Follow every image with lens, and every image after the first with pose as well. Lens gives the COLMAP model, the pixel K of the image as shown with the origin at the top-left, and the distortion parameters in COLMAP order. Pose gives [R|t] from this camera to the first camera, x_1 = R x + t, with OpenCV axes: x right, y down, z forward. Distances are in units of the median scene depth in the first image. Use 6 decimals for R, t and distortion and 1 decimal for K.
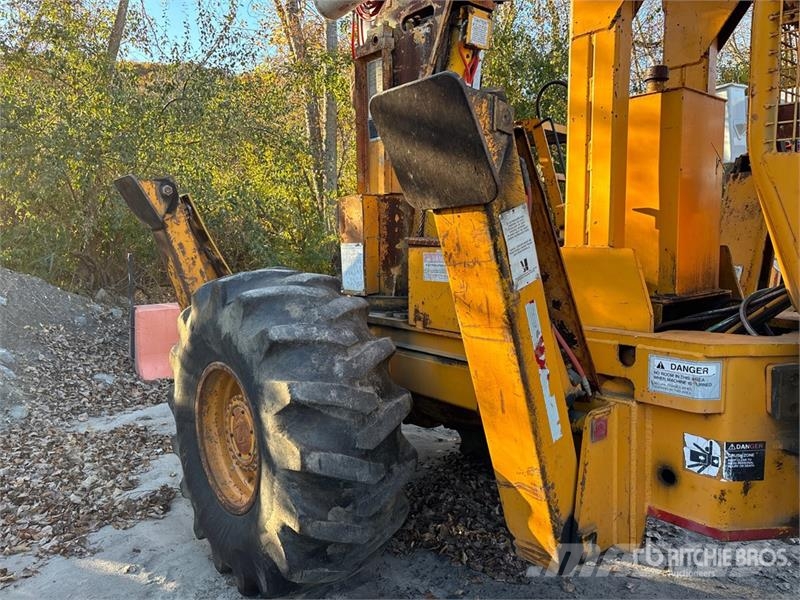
lens RADIAL K [[611.6, 0, 406.4], [0, 611.6, 295.2], [0, 0, 1]] dist [0.047793, -0.063441]
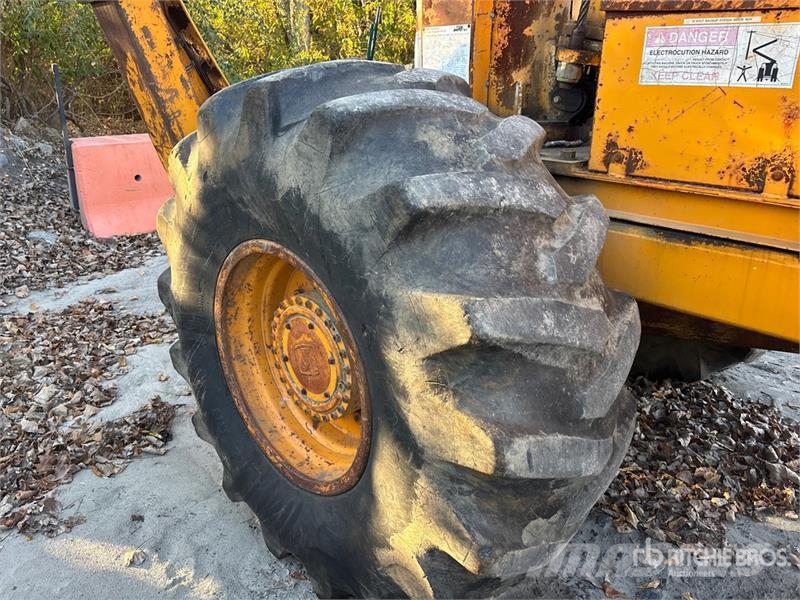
lens RADIAL K [[611.6, 0, 393.3], [0, 611.6, 299.4], [0, 0, 1]] dist [0.047793, -0.063441]
pose [[0.997844, -0.013453, 0.064241, -0.218338], [-0.003924, 0.964790, 0.262993, 0.015109], [-0.065517, -0.262678, 0.962657, 0.438772]]
